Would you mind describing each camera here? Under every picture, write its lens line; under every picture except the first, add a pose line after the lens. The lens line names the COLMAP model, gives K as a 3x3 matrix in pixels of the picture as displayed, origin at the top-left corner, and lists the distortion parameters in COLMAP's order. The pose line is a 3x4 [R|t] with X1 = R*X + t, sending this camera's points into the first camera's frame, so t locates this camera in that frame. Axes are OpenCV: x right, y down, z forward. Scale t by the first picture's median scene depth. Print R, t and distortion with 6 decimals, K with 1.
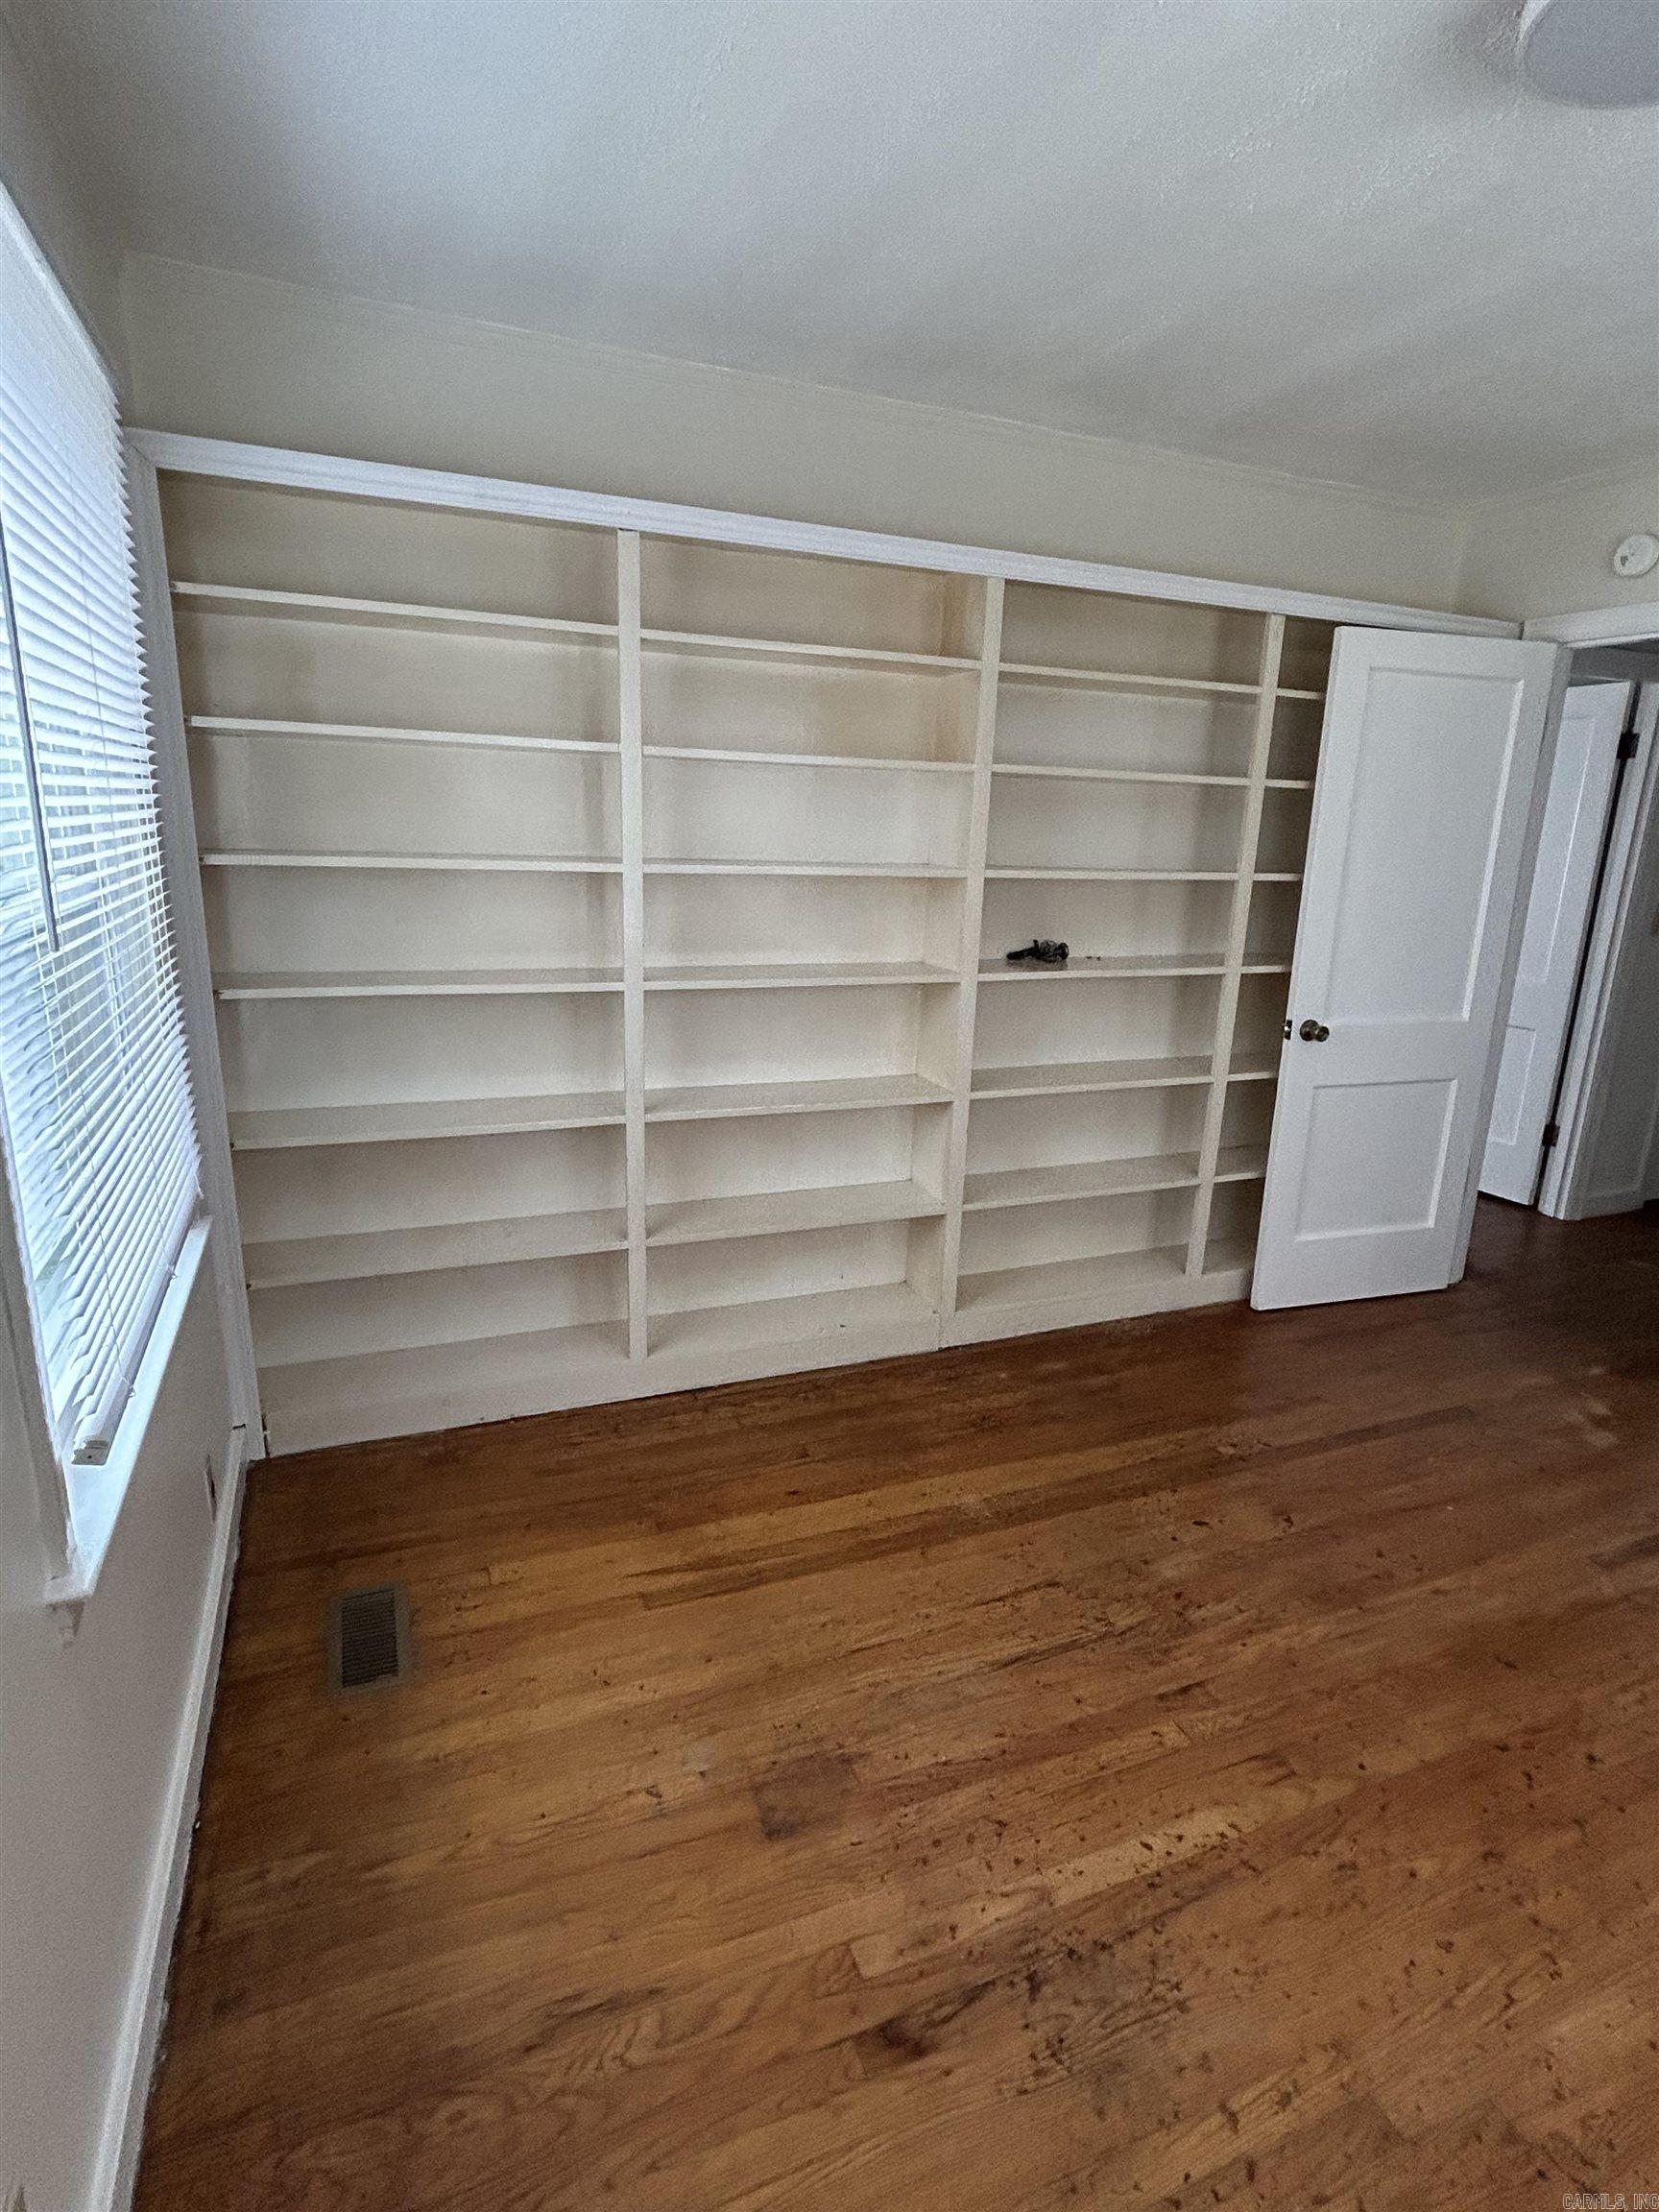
lens RADIAL K [[1132.8, 0, 829.8], [0, 1132.8, 1106.9], [0, 0, 1]] dist [-0.003819, 0.001520]
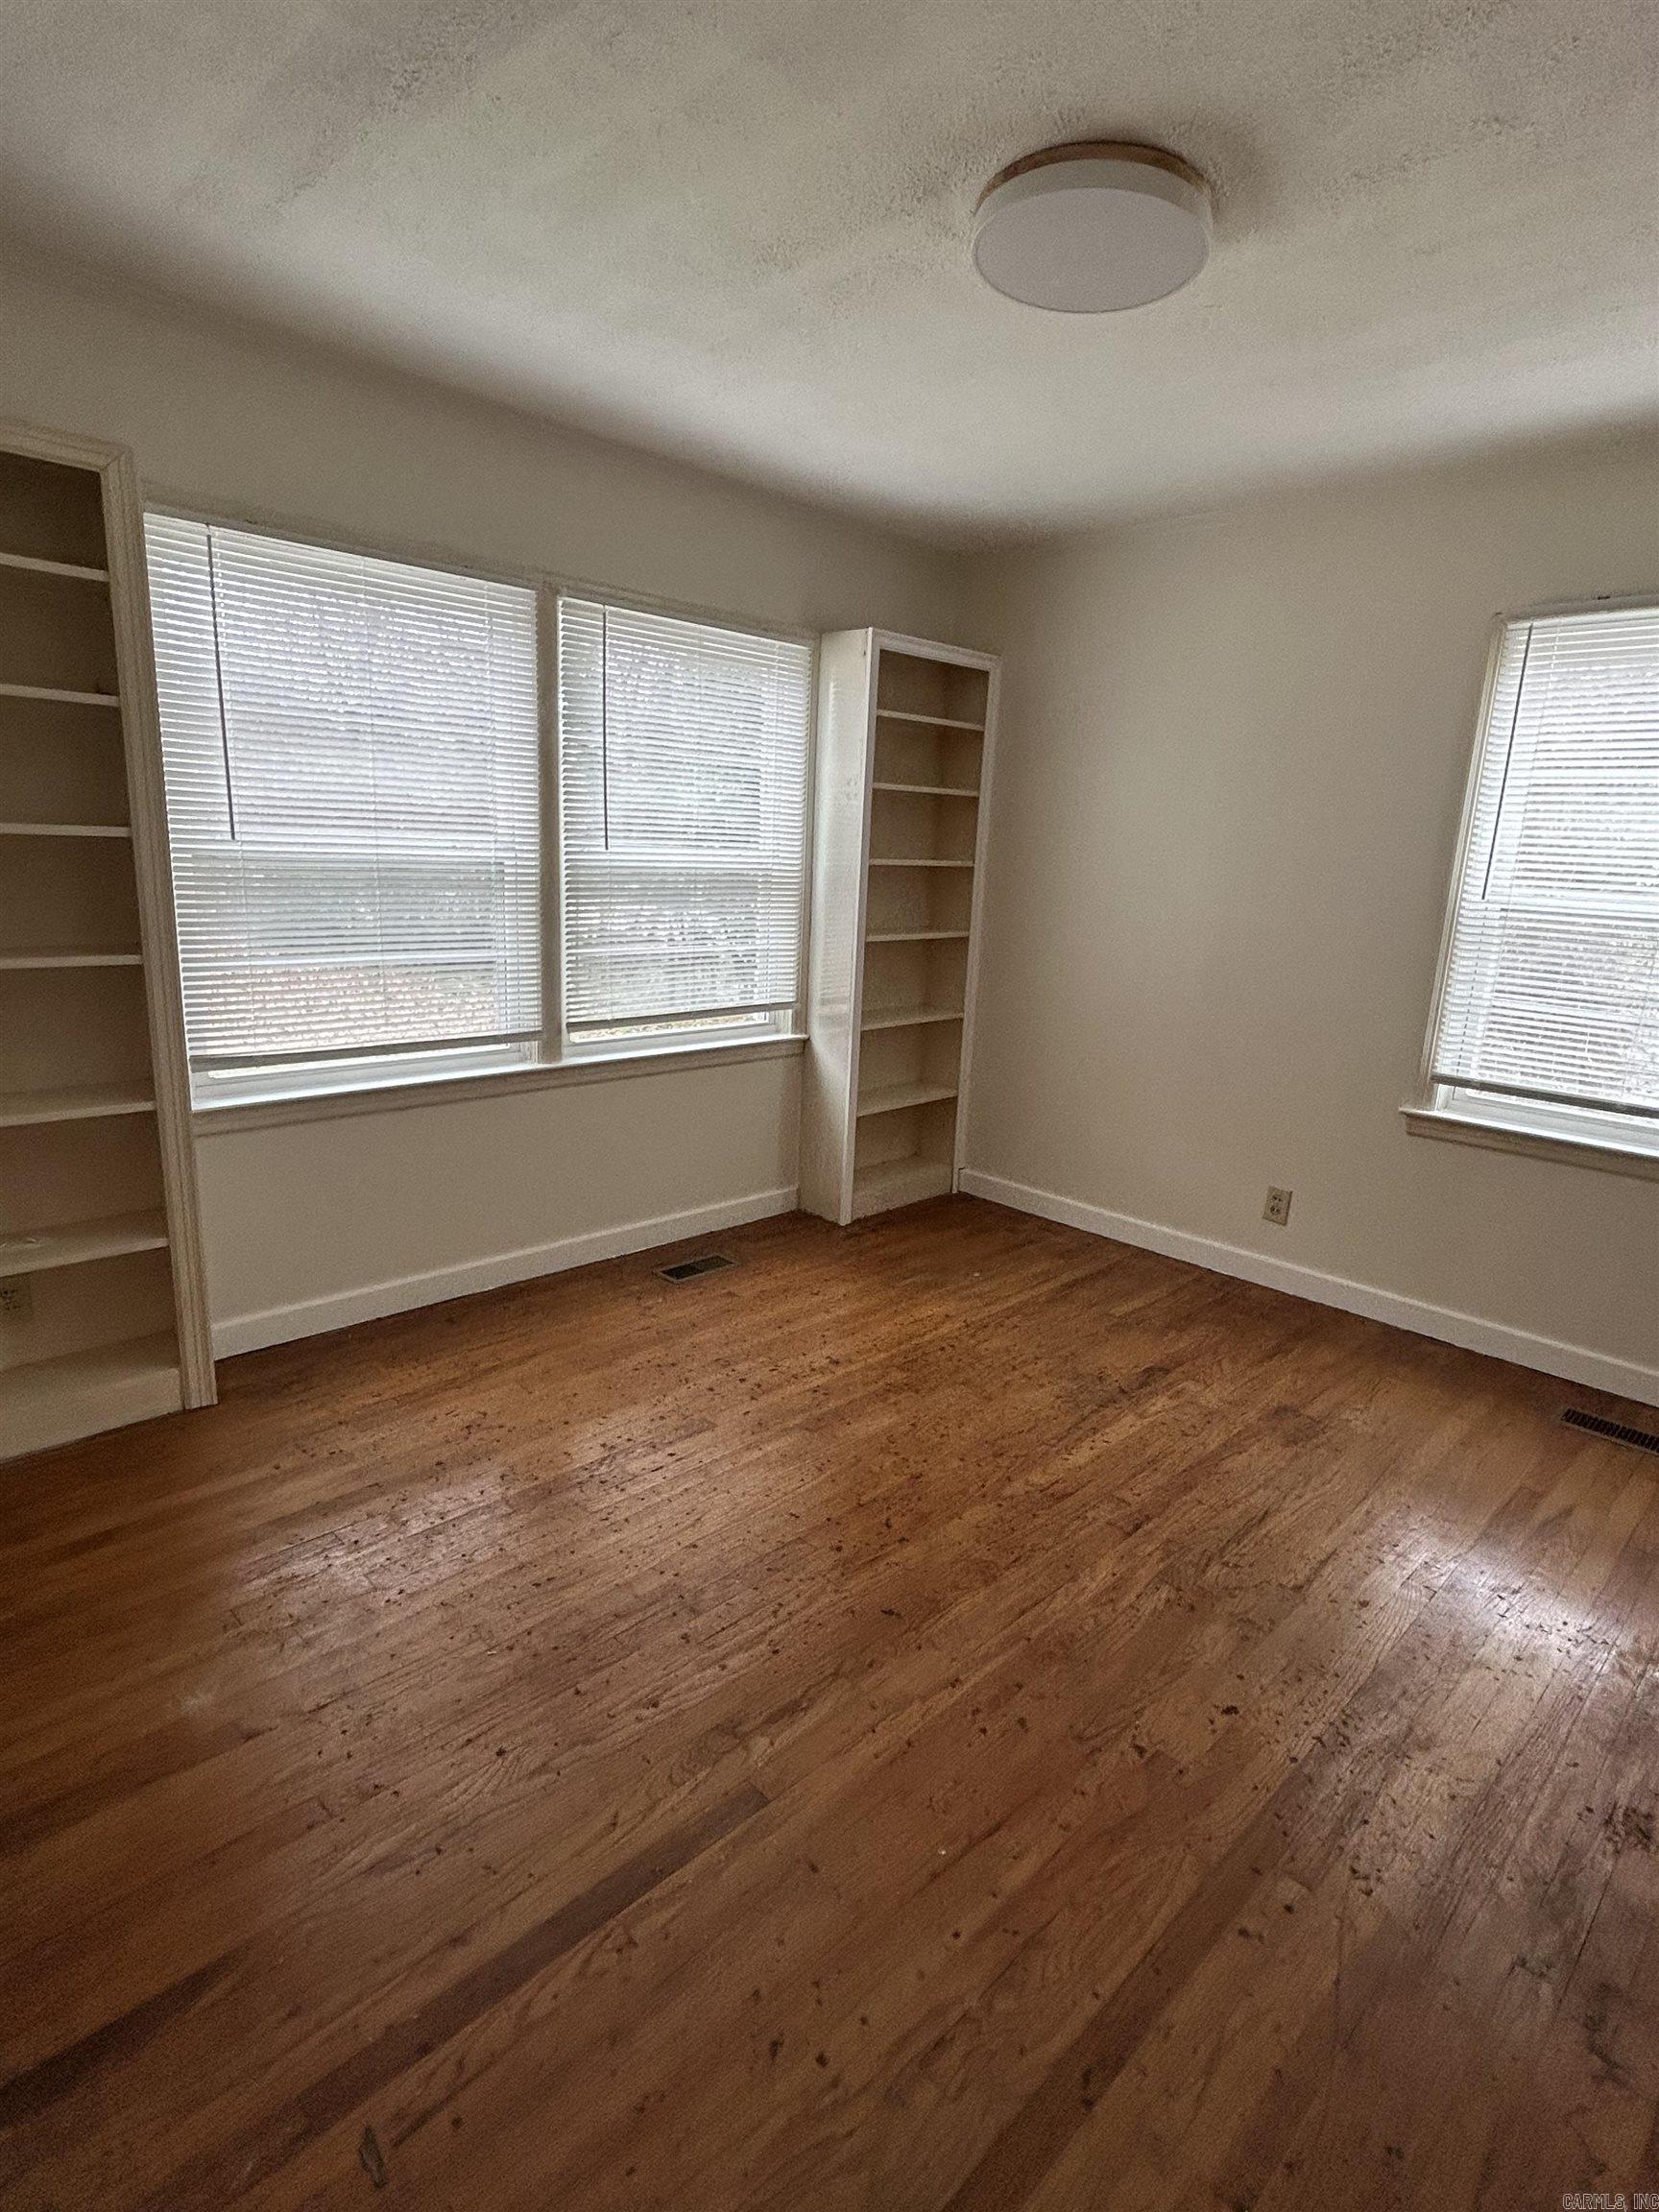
lens RADIAL K [[1132.8, 0, 828.2], [0, 1132.8, 1105.3], [0, 0, 1]] dist [-0.003819, 0.001520]
pose [[-0.920142, 0.009831, -0.391462, 1.200245], [-0.174218, 0.885018, 0.431730, -0.381165], [0.350696, 0.465452, -0.812630, 1.834942]]
